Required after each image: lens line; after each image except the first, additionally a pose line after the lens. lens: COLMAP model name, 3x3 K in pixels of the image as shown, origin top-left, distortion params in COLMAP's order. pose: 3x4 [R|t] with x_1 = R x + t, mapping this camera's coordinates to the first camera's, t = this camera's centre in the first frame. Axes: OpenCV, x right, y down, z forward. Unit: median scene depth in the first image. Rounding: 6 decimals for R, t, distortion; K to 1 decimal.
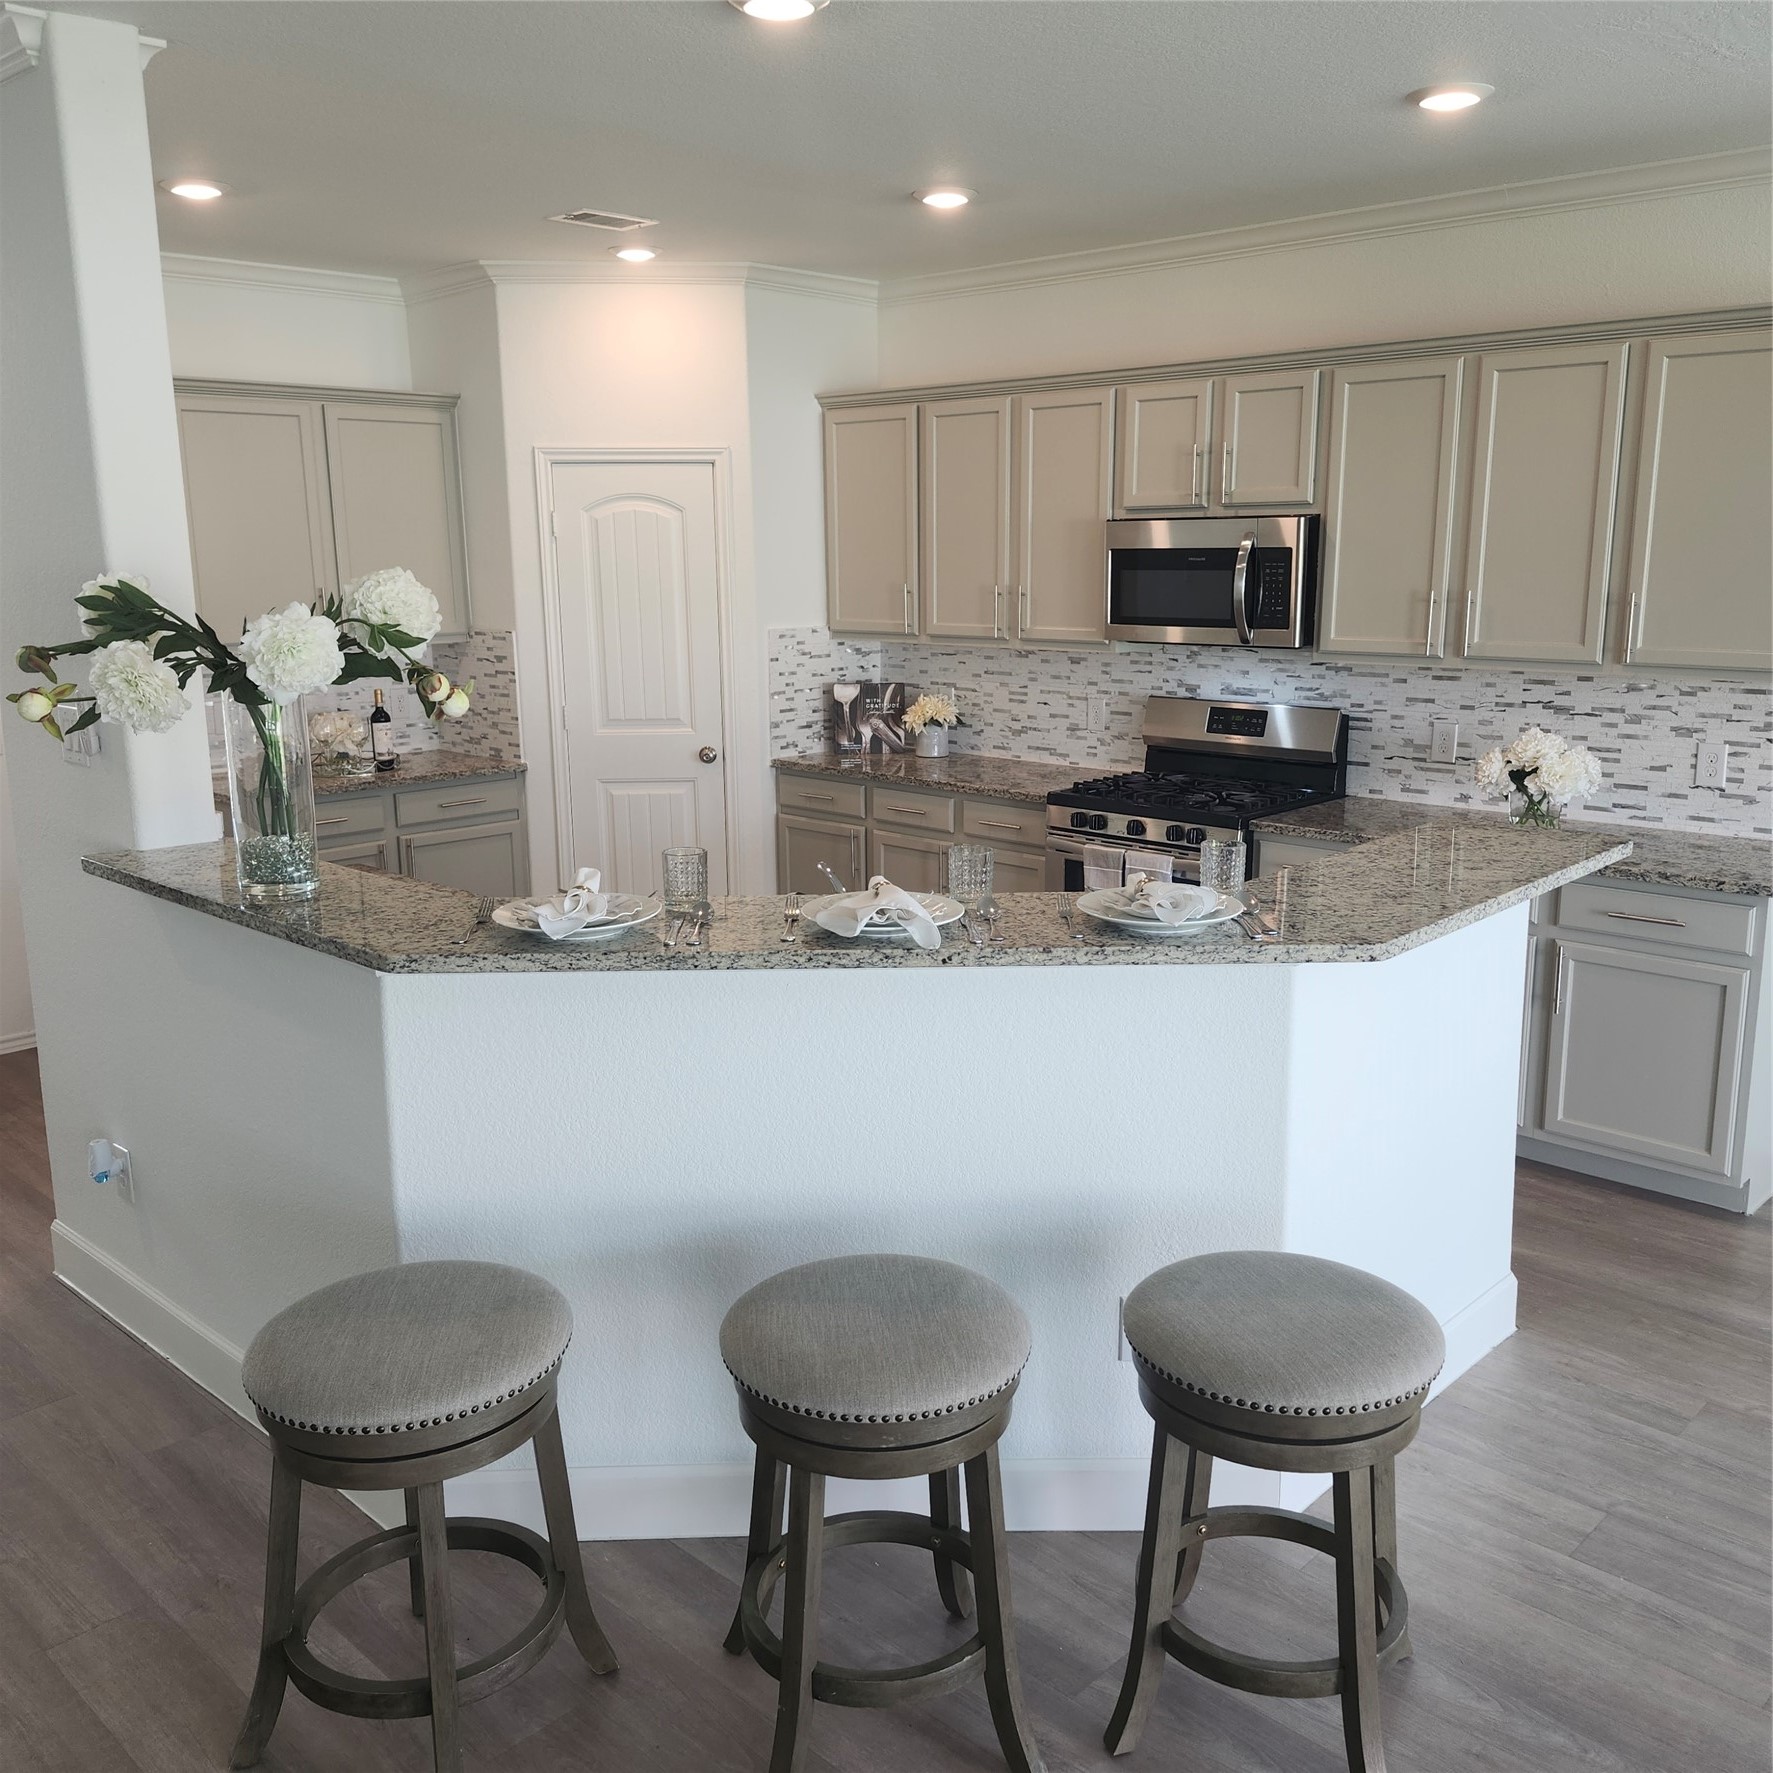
lens RADIAL K [[1647.7, 0, 890.6], [0, 1647.7, 888.1], [0, 0, 1]] dist [0.040176, 0.000000]
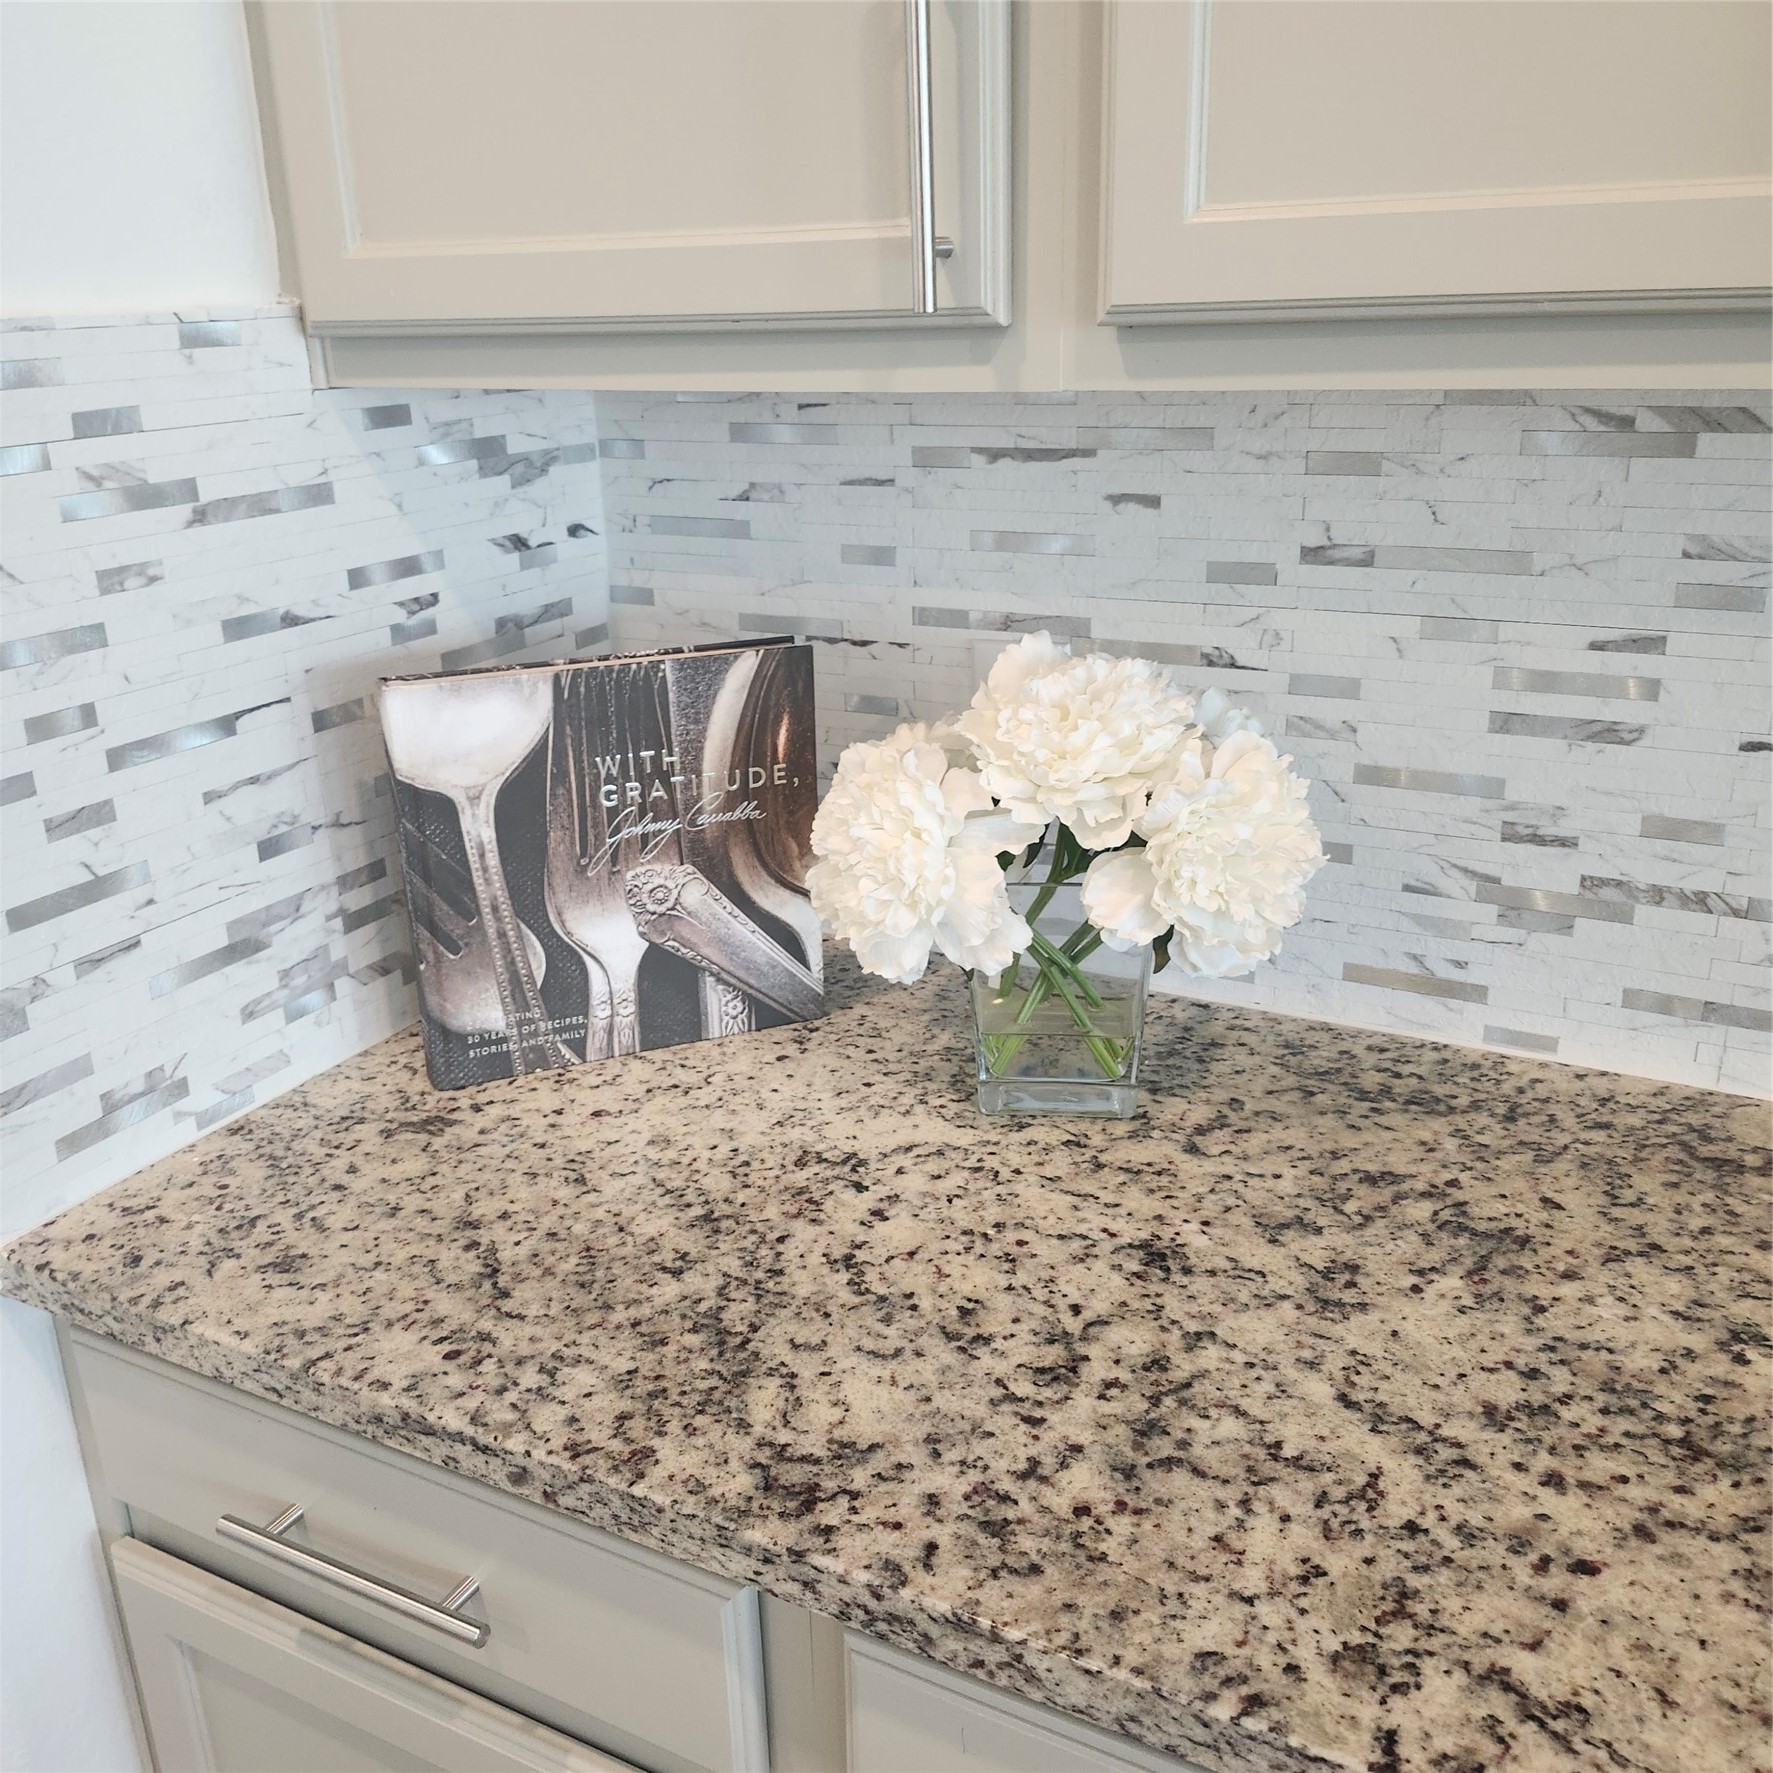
lens RADIAL K [[1647.7, 0, 880.7], [0, 1647.7, 880.7], [0, 0, 1]] dist [0.040176, 0.000000]
pose [[0.961059, -0.114358, 0.251572, -0.030113], [0.080258, 0.986624, 0.141889, -0.123091], [-0.264433, -0.116172, 0.957381, 0.830151]]
